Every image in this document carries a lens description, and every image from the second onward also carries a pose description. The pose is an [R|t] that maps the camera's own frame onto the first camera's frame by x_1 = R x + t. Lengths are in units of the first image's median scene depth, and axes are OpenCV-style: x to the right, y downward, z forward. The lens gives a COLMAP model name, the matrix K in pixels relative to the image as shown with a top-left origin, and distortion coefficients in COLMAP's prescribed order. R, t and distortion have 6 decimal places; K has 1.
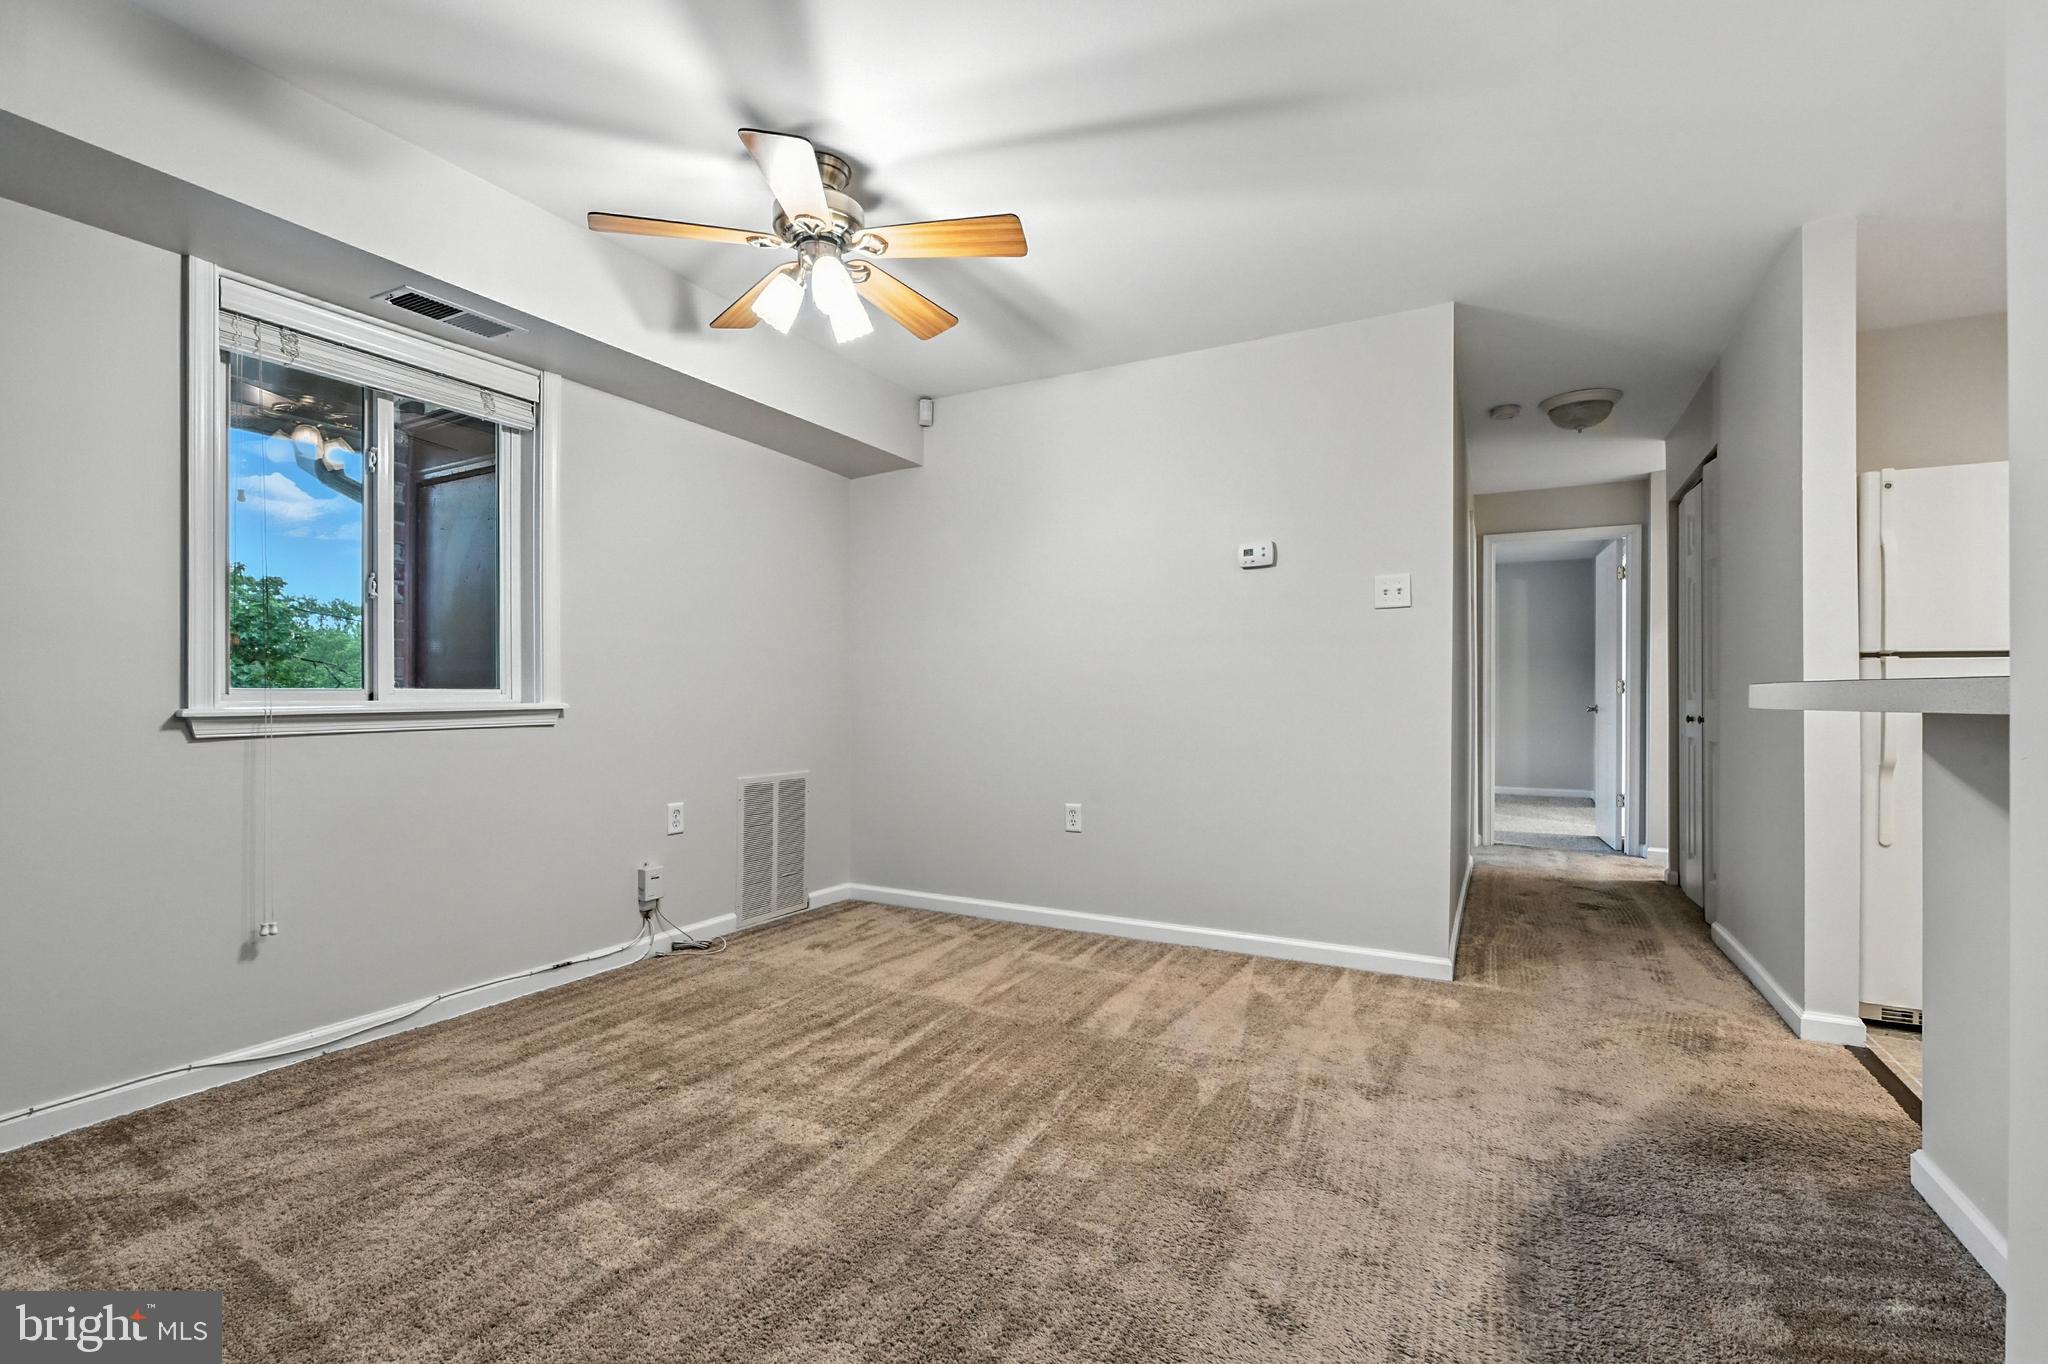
lens RADIAL K [[869.7, 0, 1028.1], [0, 869.7, 692.7], [0, 0, 1]] dist [-0.002826, -0.000529]
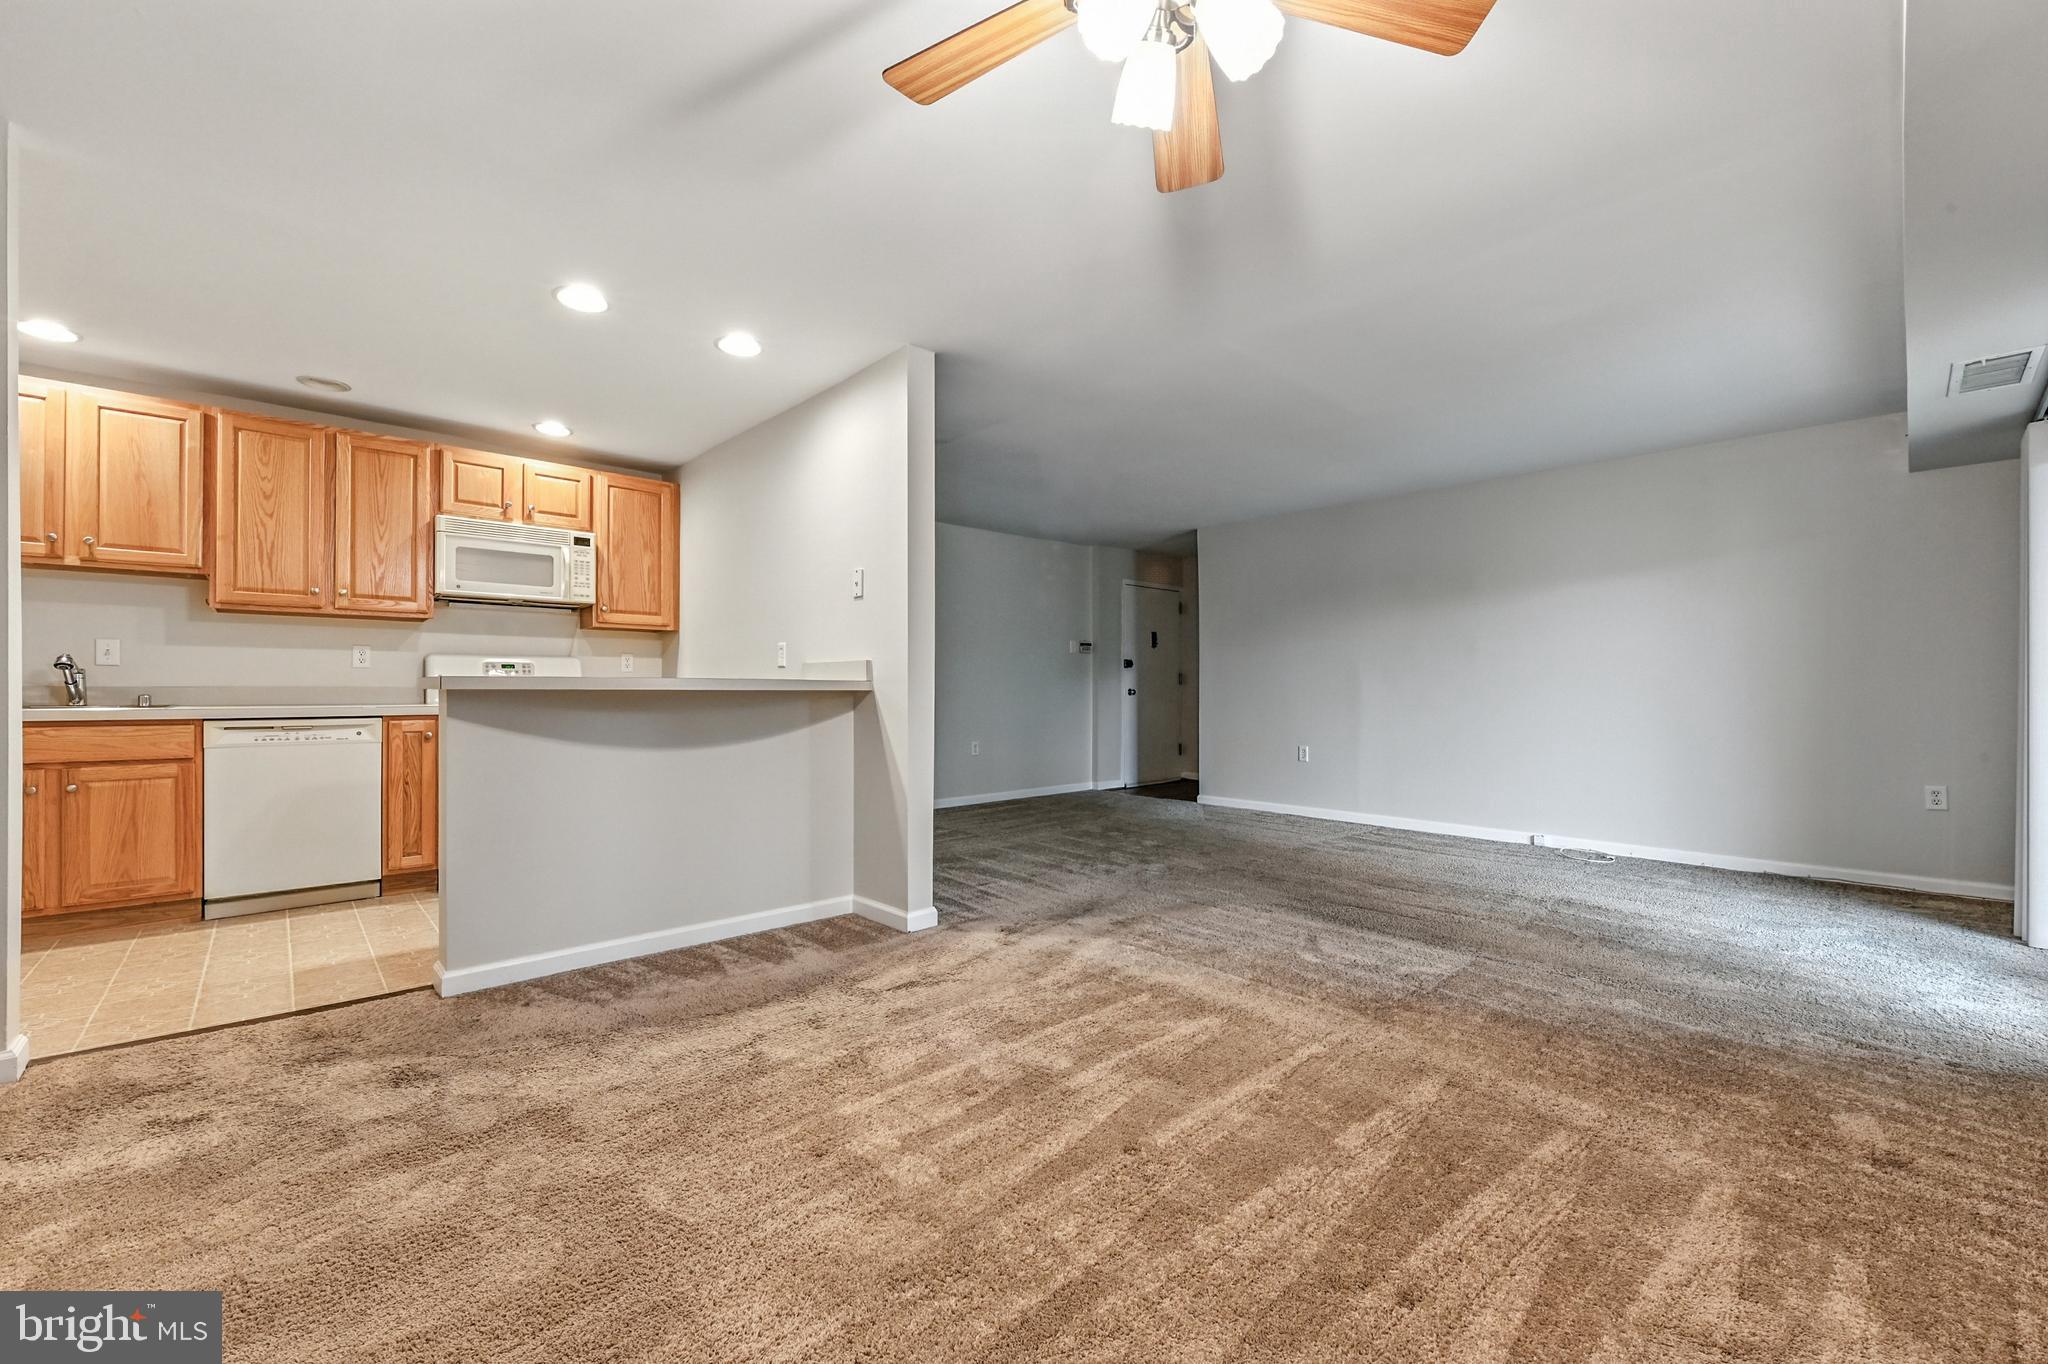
lens RADIAL K [[828.2, 0, 1030.8], [0, 828.2, 688.2], [0, 0, 1]] dist [-0.008818, 0.000192]
pose [[-0.947403, -0.006198, 0.319982, -0.231180], [-0.007963, 0.999959, -0.004208, 0.003988], [-0.319943, -0.006535, -0.947414, 1.072463]]
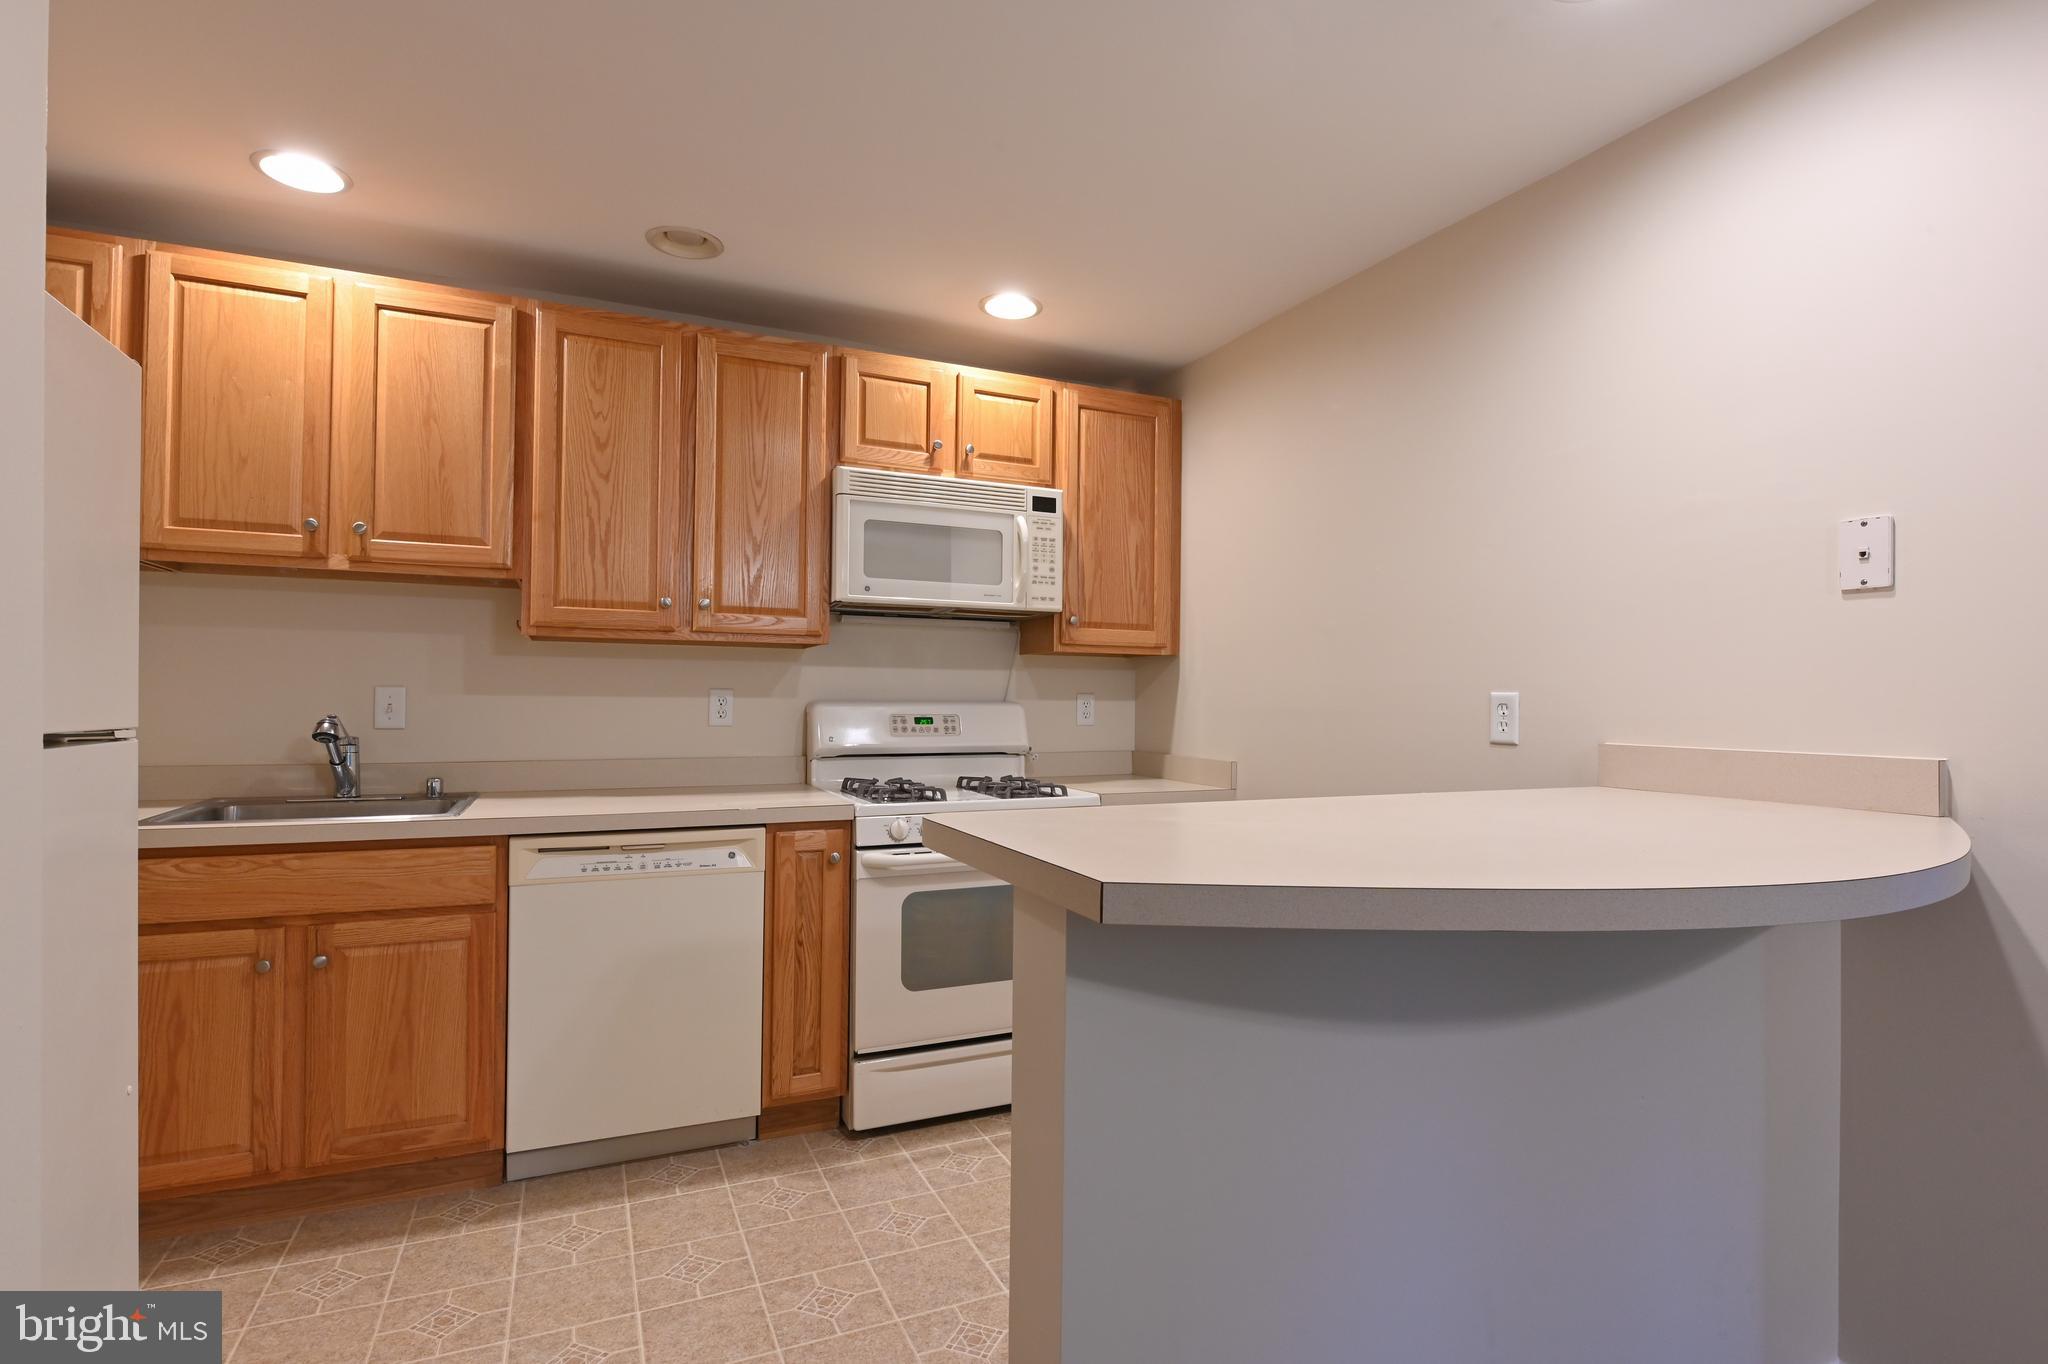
lens RADIAL K [[1001.2, 0, 1024.0], [0, 1001.2, 682.0], [0, 0, 1]] dist [-0.002394, -0.000548]
pose [[-0.796861, -0.004775, 0.604144, 0.352098], [-0.016468, 0.999769, -0.013819, -0.056766], [-0.603939, -0.020961, -0.796755, 0.780970]]
